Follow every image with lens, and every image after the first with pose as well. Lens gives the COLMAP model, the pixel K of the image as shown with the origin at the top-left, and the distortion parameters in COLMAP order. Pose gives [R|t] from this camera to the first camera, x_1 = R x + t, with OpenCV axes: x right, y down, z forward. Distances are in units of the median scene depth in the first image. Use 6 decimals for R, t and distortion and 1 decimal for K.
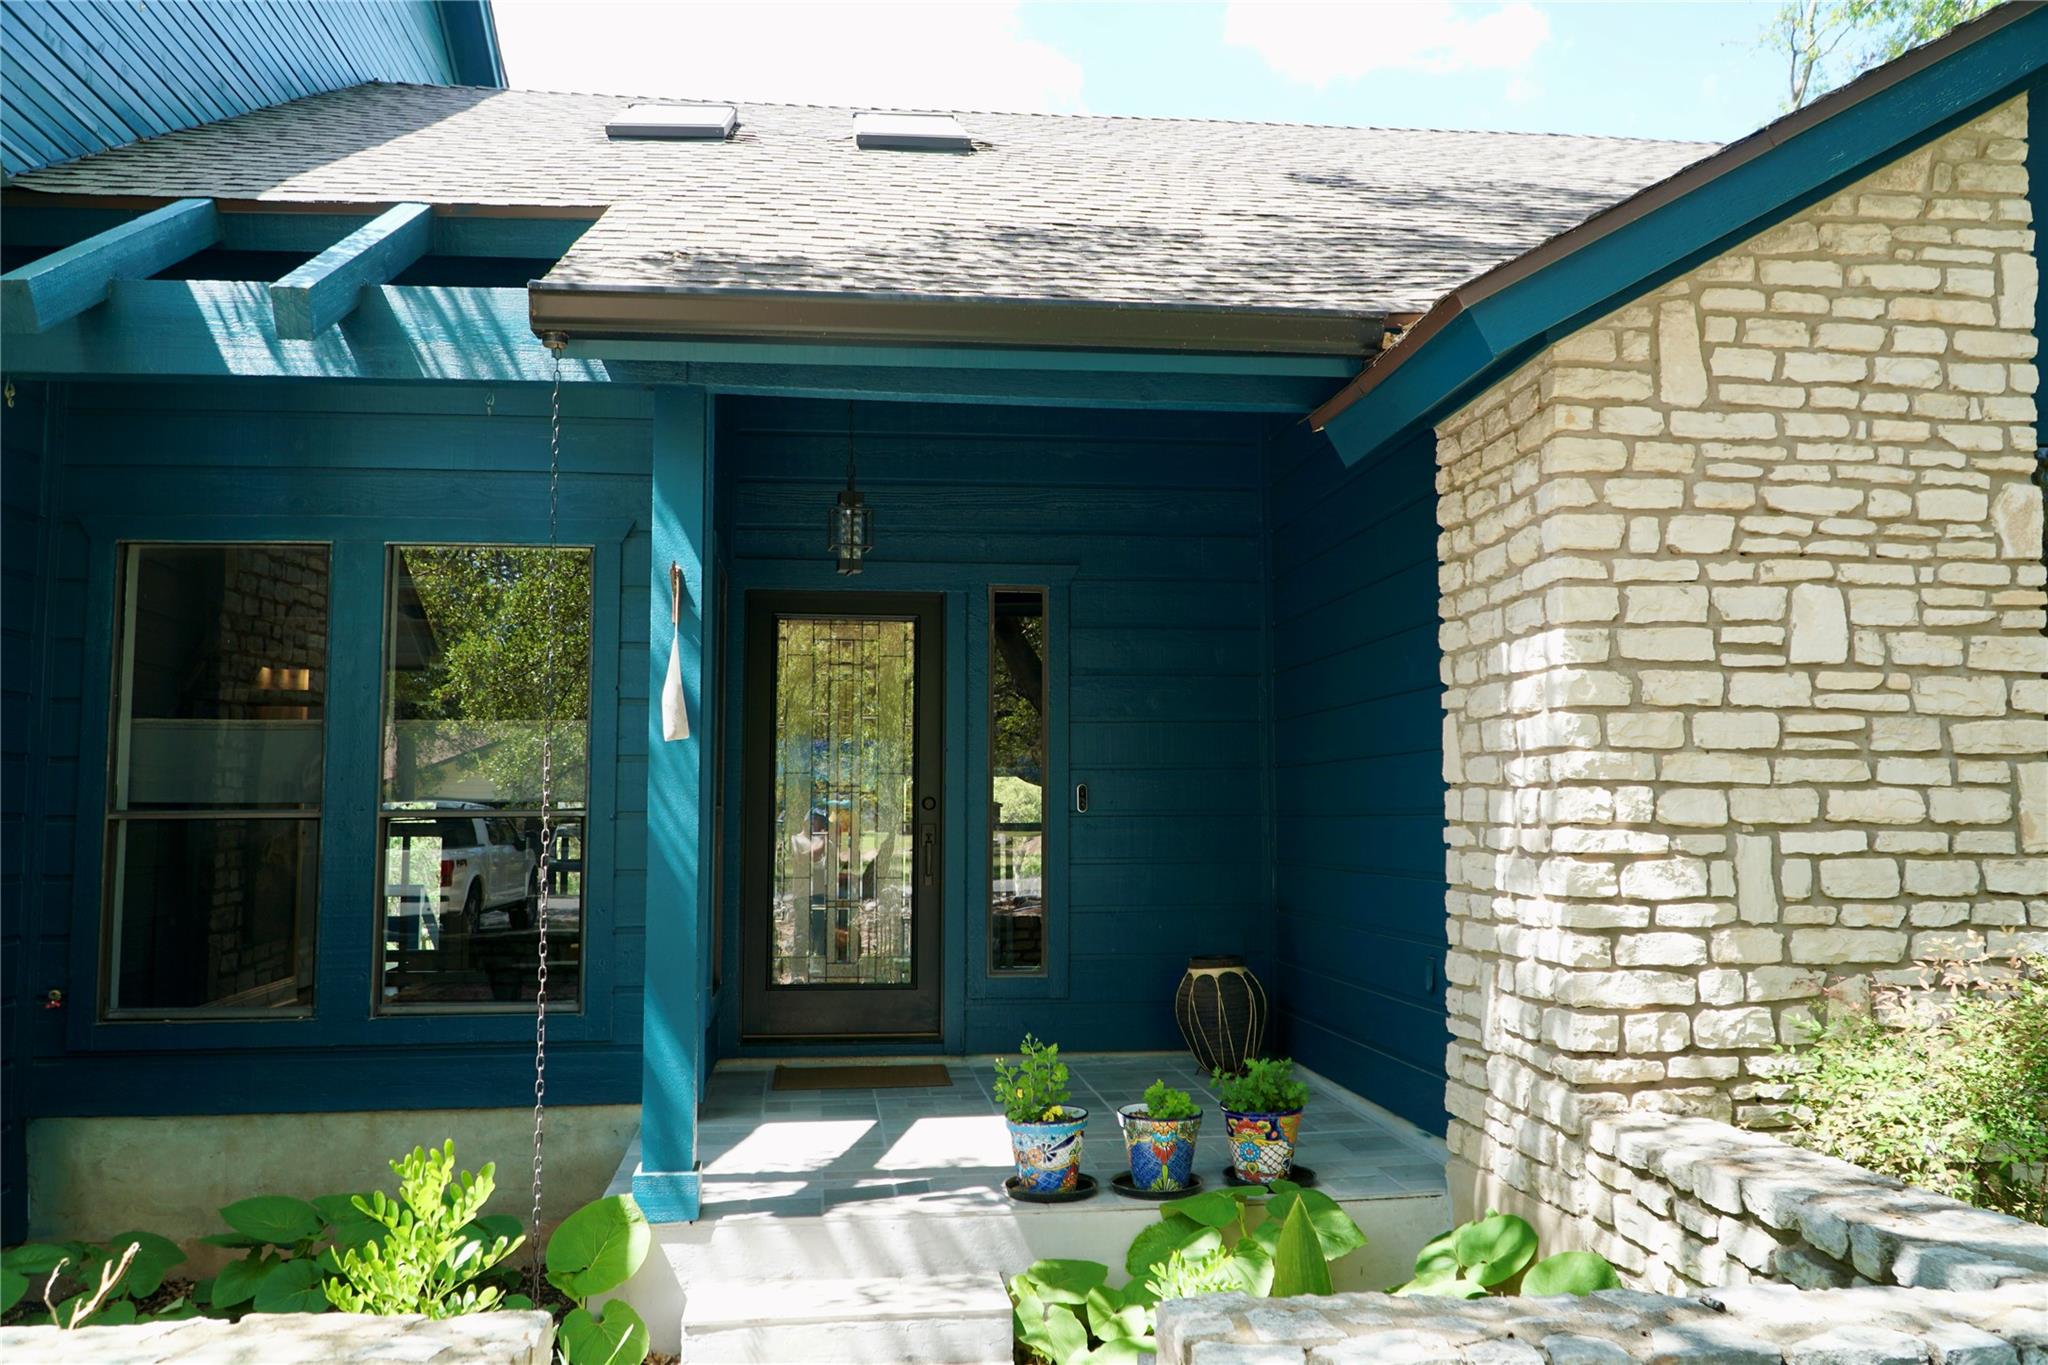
lens RADIAL K [[1614.2, 0, 1019.0], [0, 1614.2, 687.6], [0, 0, 1]] dist [0.002404, -0.003401]
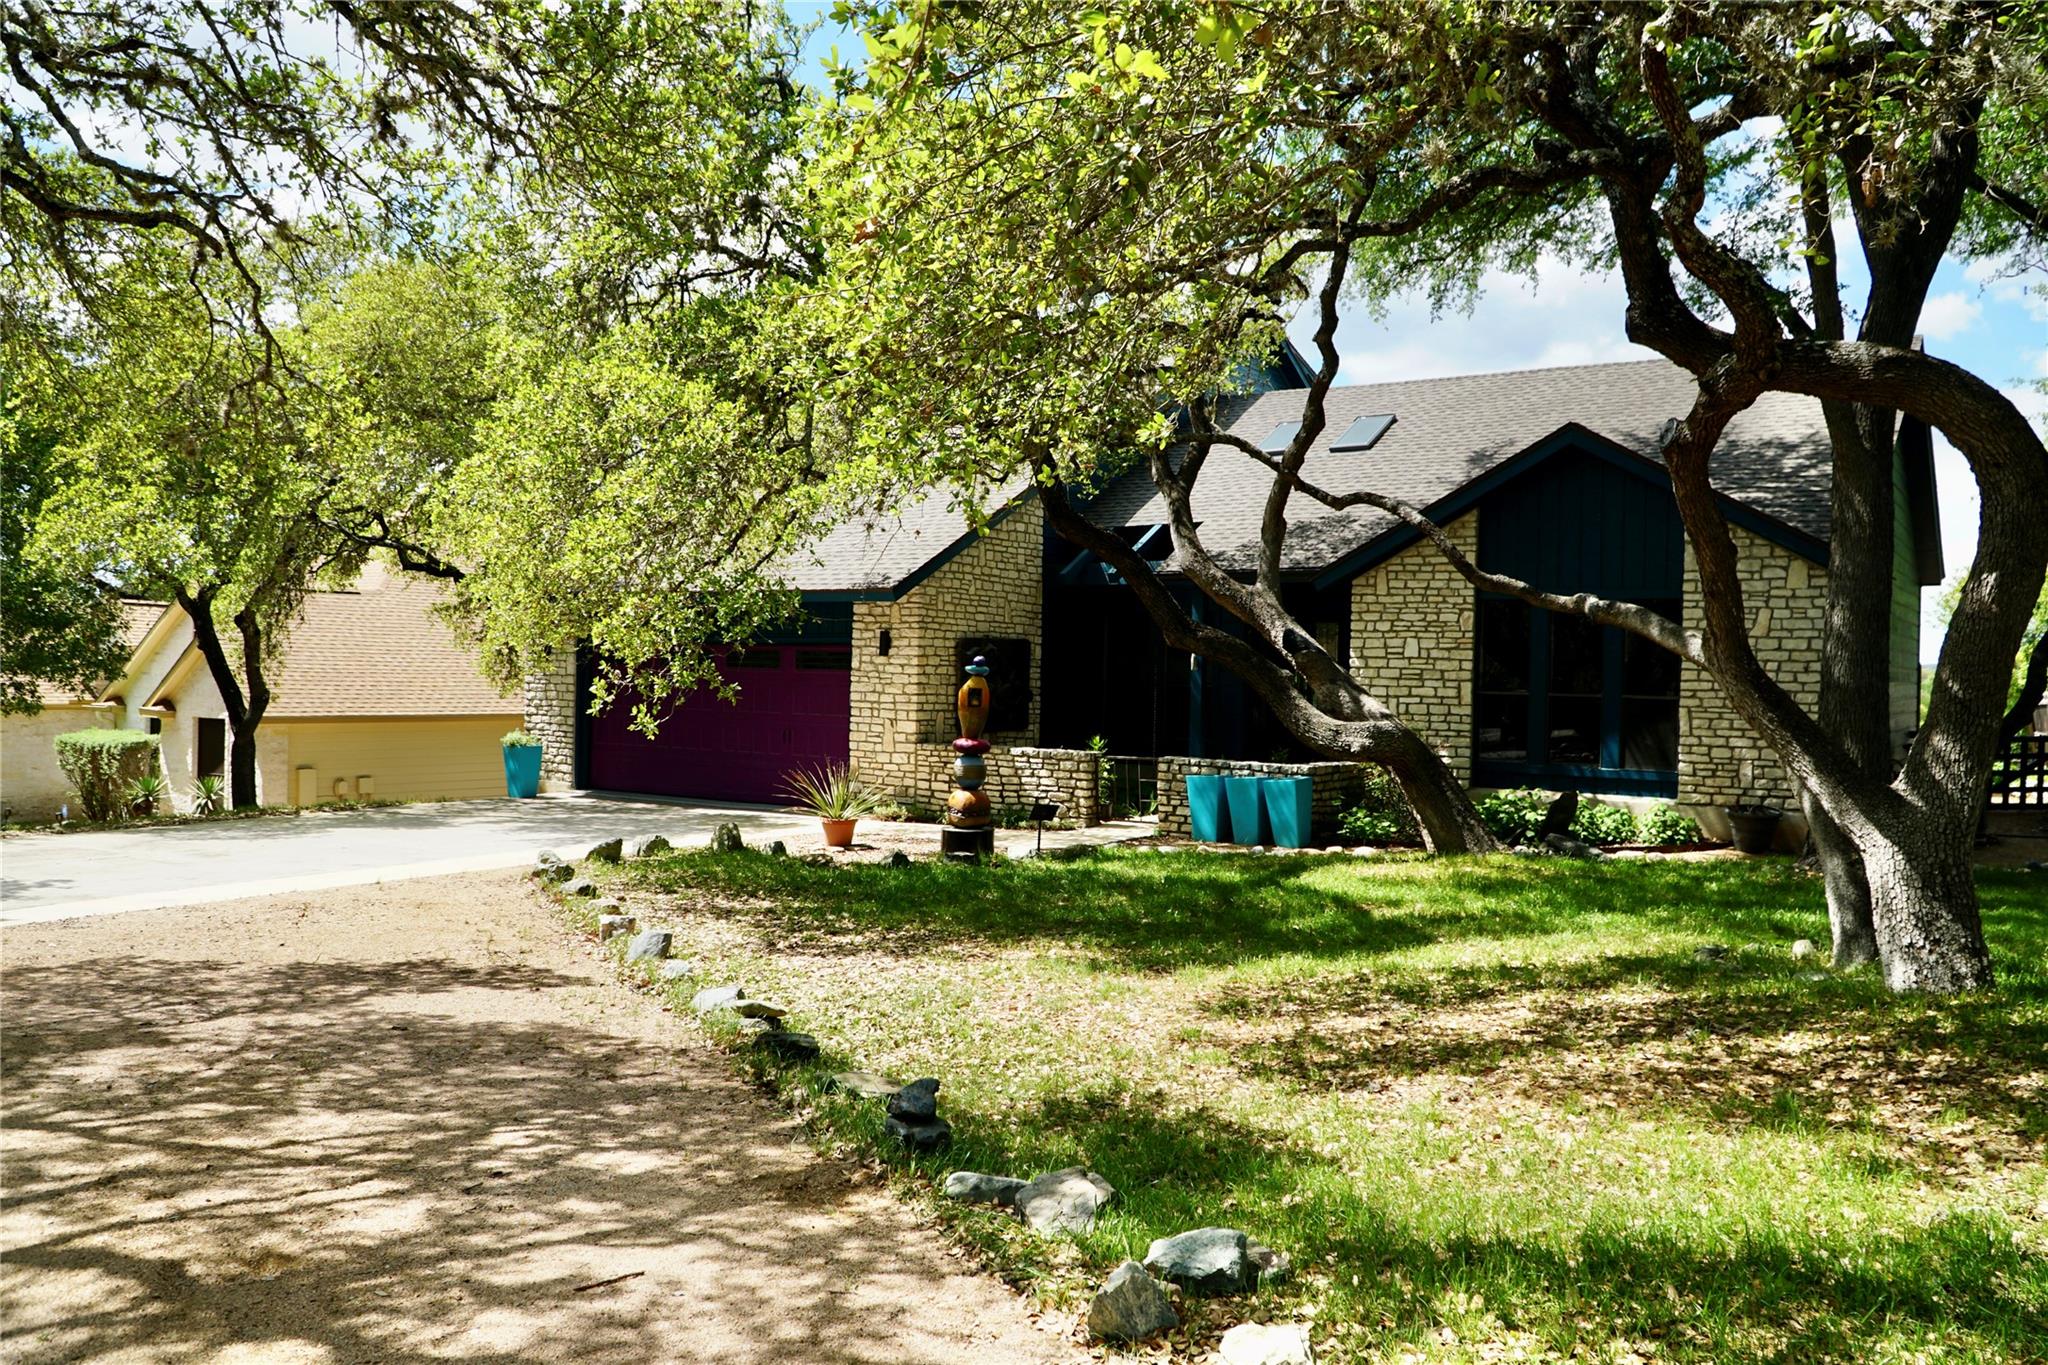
lens RADIAL K [[1621.1, 0, 1017.6], [0, 1621.1, 689.1], [0, 0, 1]] dist [0.001650, -0.008664]
pose [[0.776746, 0.022862, -0.629400, 2.337635], [0.027600, 0.997145, 0.070281, -0.254292], [0.629210, -0.071962, 0.773897, -2.864765]]
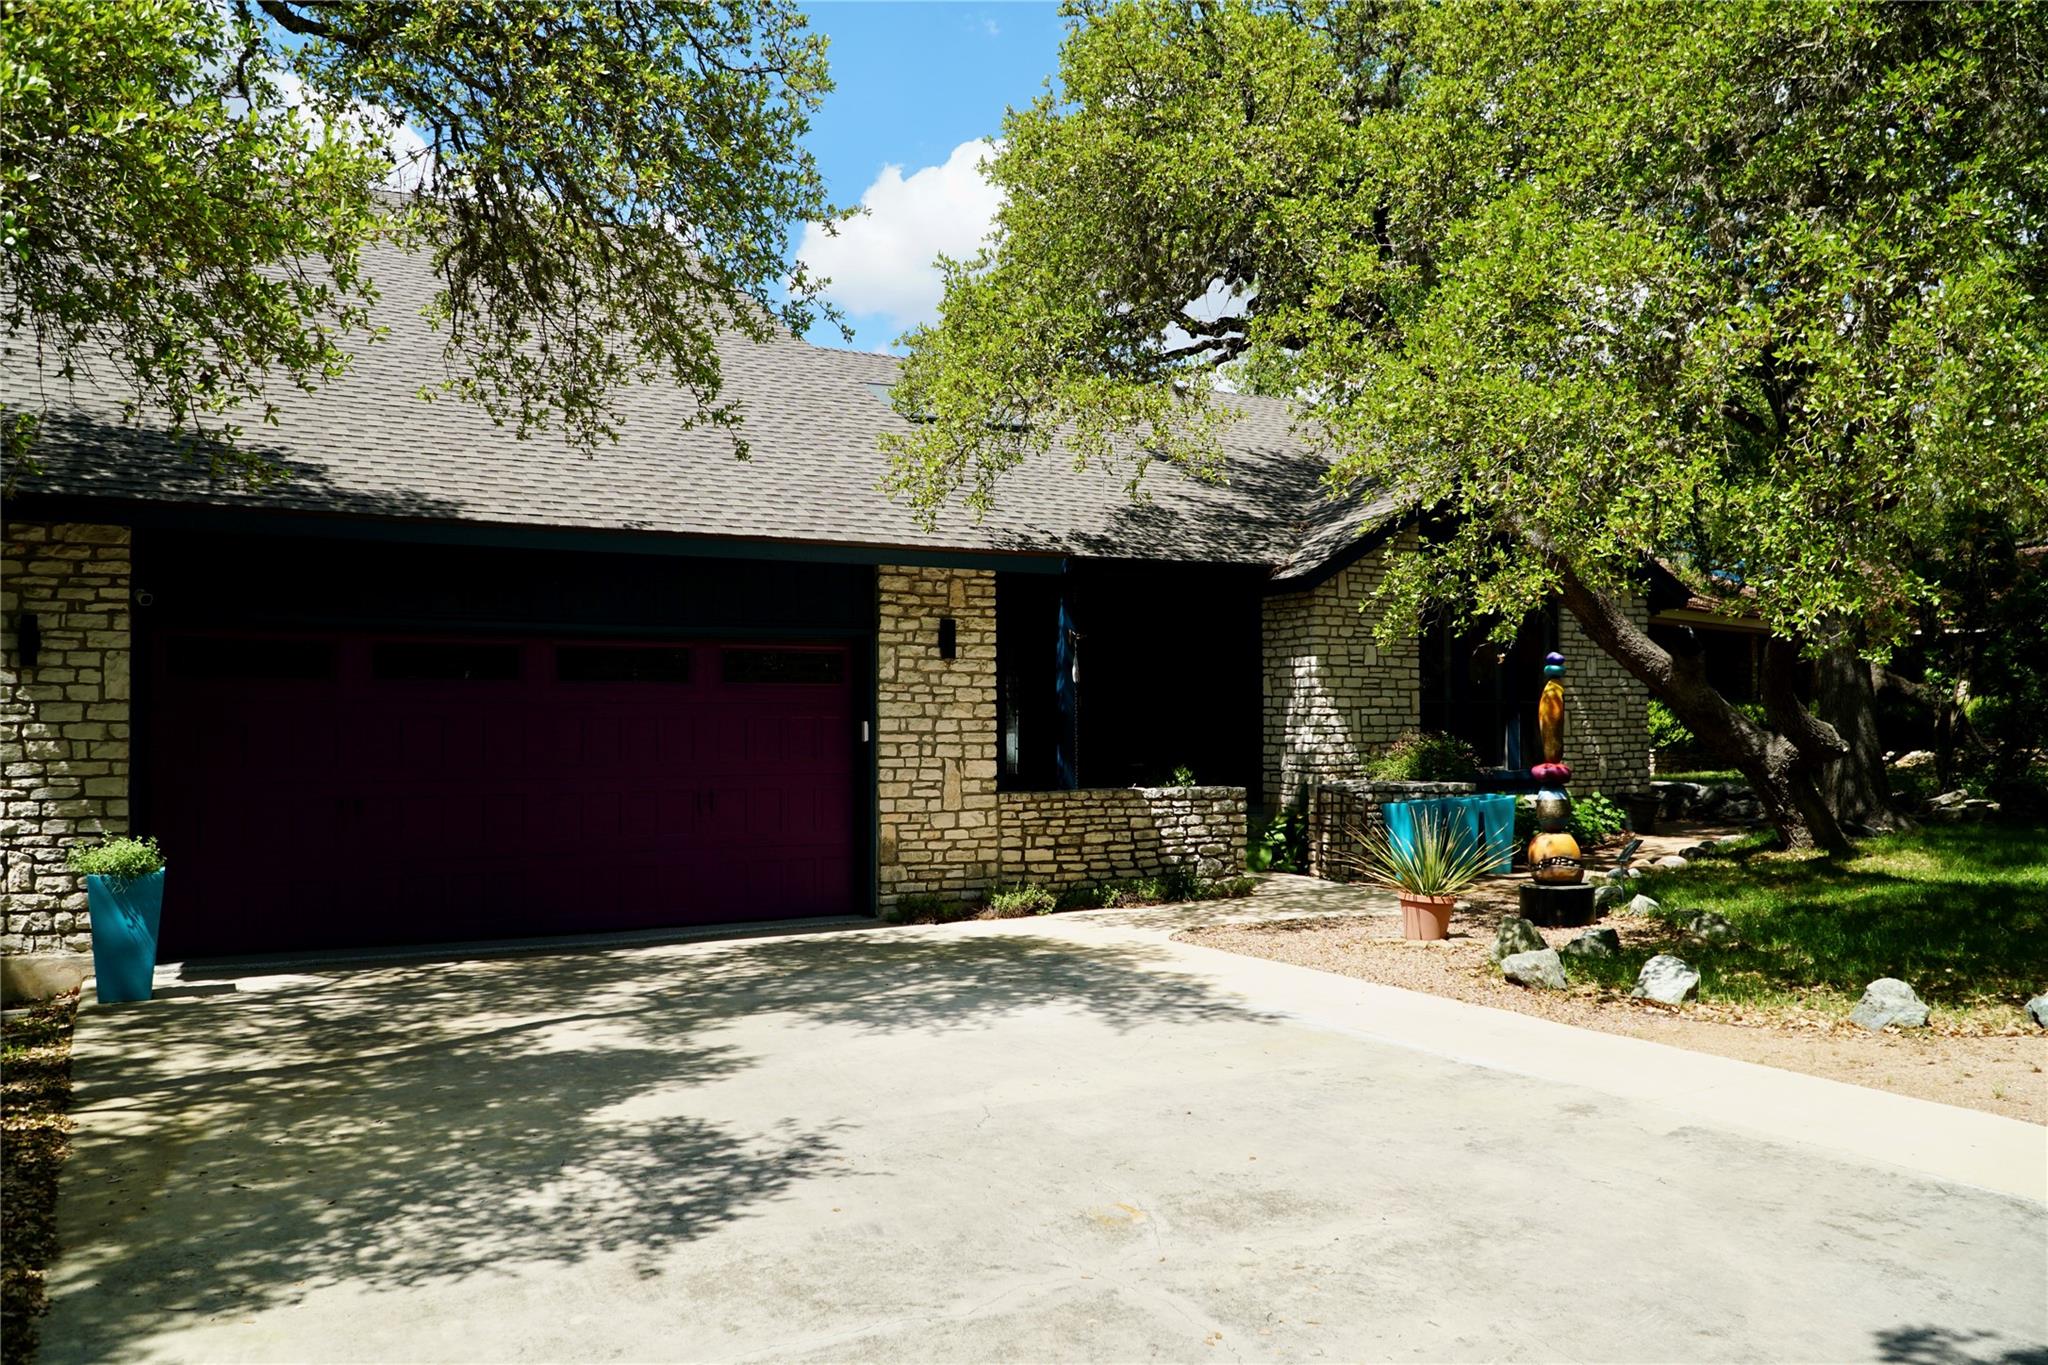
lens RADIAL K [[1621.1, 0, 1017.6], [0, 1621.1, 689.1], [0, 0, 1]] dist [0.001650, -0.008664]
pose [[0.920529, 0.004422, 0.390650, -1.818925], [-0.026194, 0.998384, 0.050421, -0.133452], [-0.389796, -0.056647, 0.919157, -2.269836]]
